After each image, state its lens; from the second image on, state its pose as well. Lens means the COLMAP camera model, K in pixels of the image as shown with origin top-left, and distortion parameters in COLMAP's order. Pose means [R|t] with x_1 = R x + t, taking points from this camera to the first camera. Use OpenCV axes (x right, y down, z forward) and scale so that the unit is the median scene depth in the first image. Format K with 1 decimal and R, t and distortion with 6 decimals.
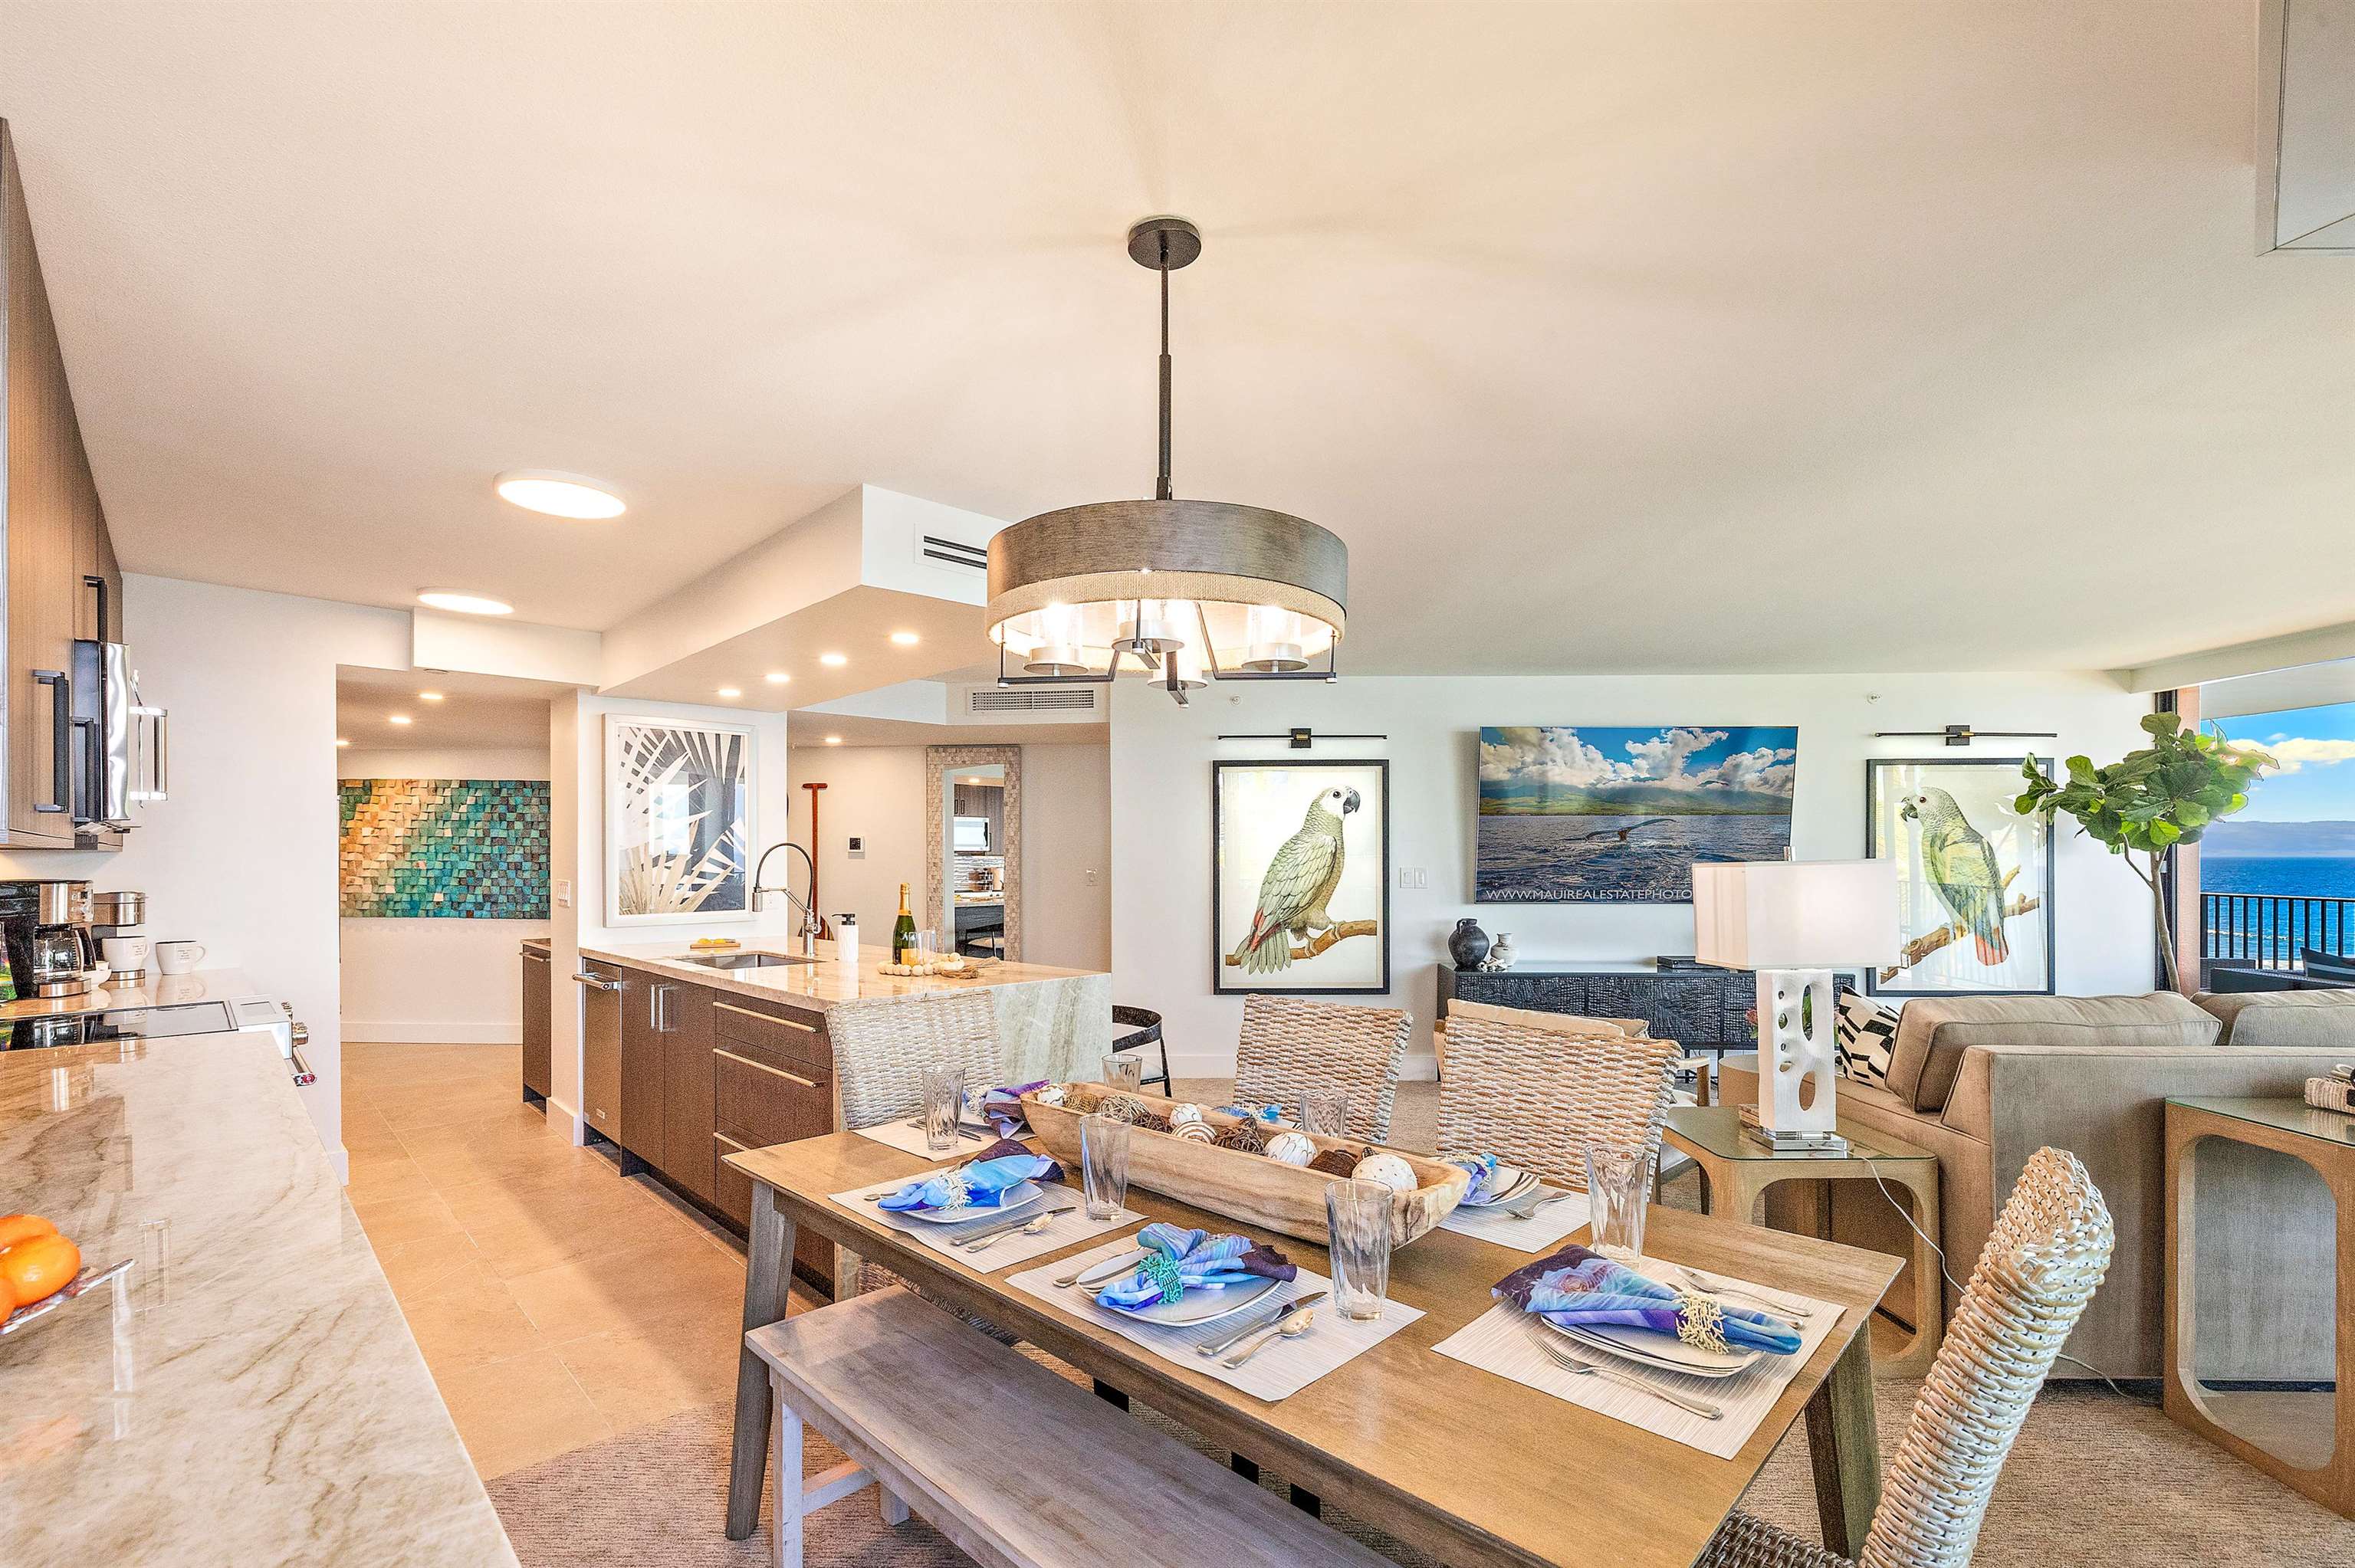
lens RADIAL K [[1020.3, 0, 1171.4], [0, 1020.3, 865.6], [0, 0, 1]] dist [-0.002165, 0.000017]
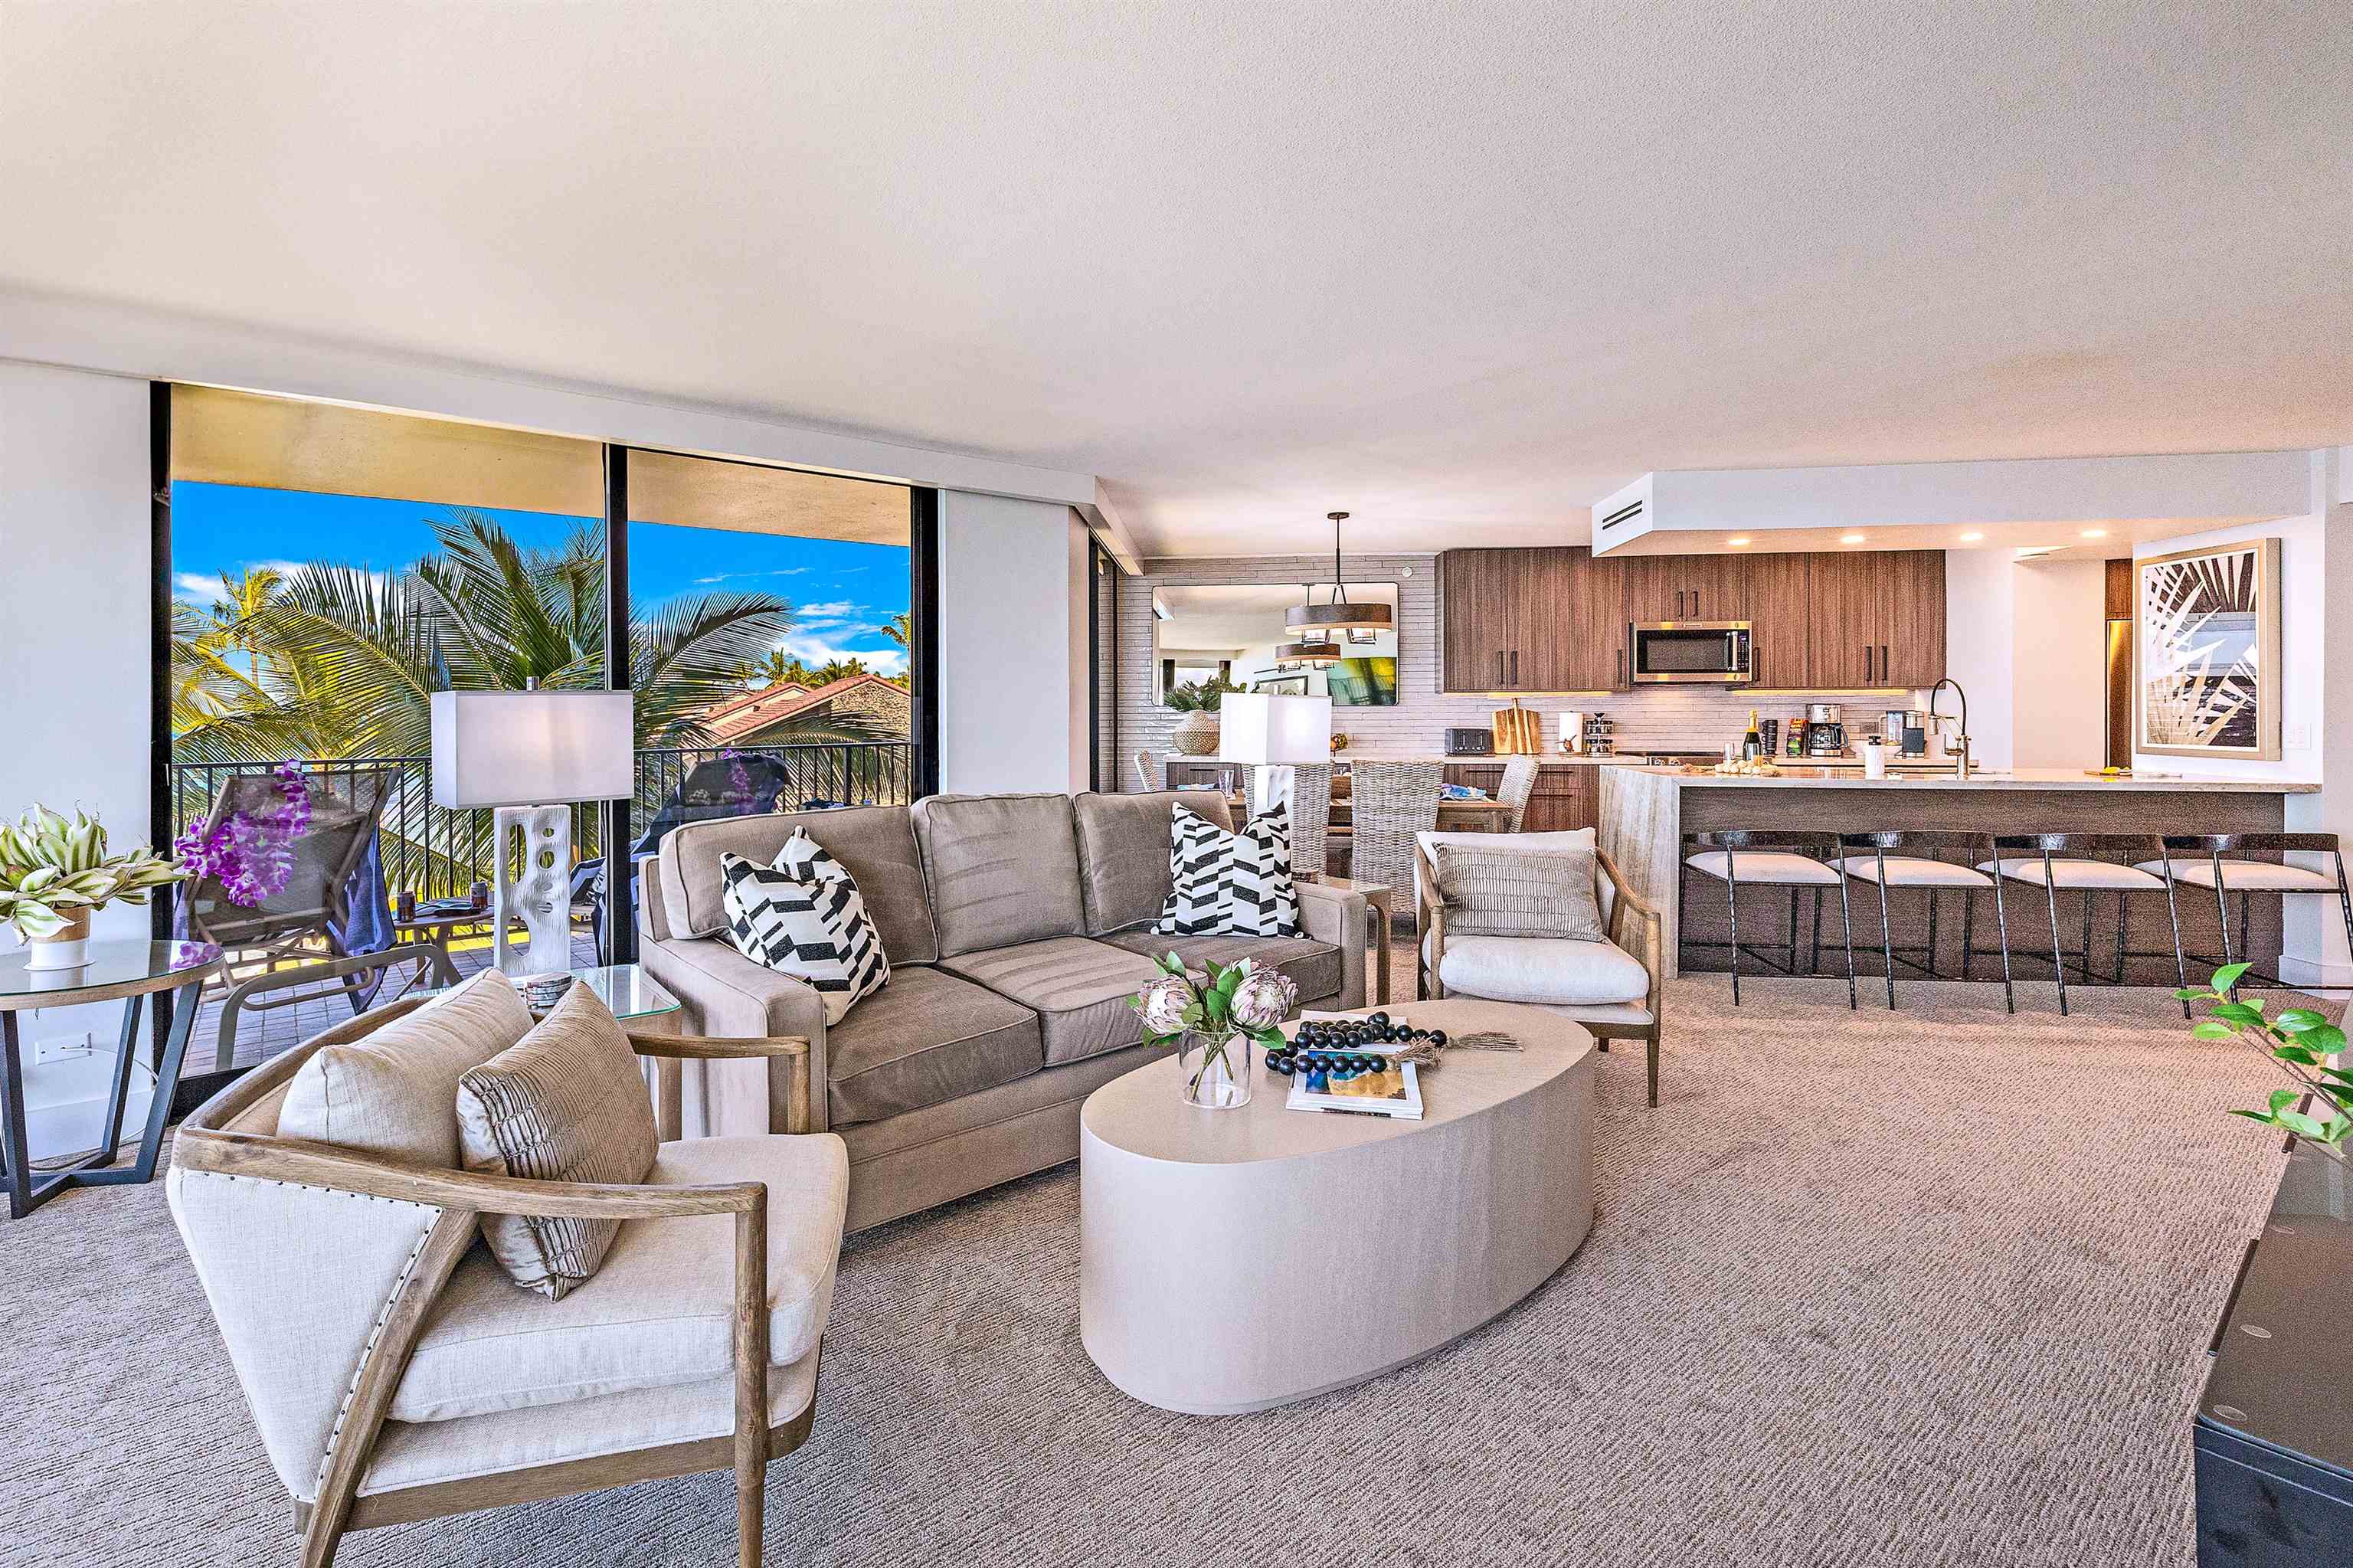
lens RADIAL K [[1057.9, 0, 1107.0], [0, 1057.9, 706.4], [0, 0, 1]] dist [0.000909, 0.000251]
pose [[-0.771568, 0.005713, -0.636122, 0.832711], [-0.000960, 0.999948, 0.010146, -0.000893], [0.636147, 0.008439, -0.771522, 0.947468]]
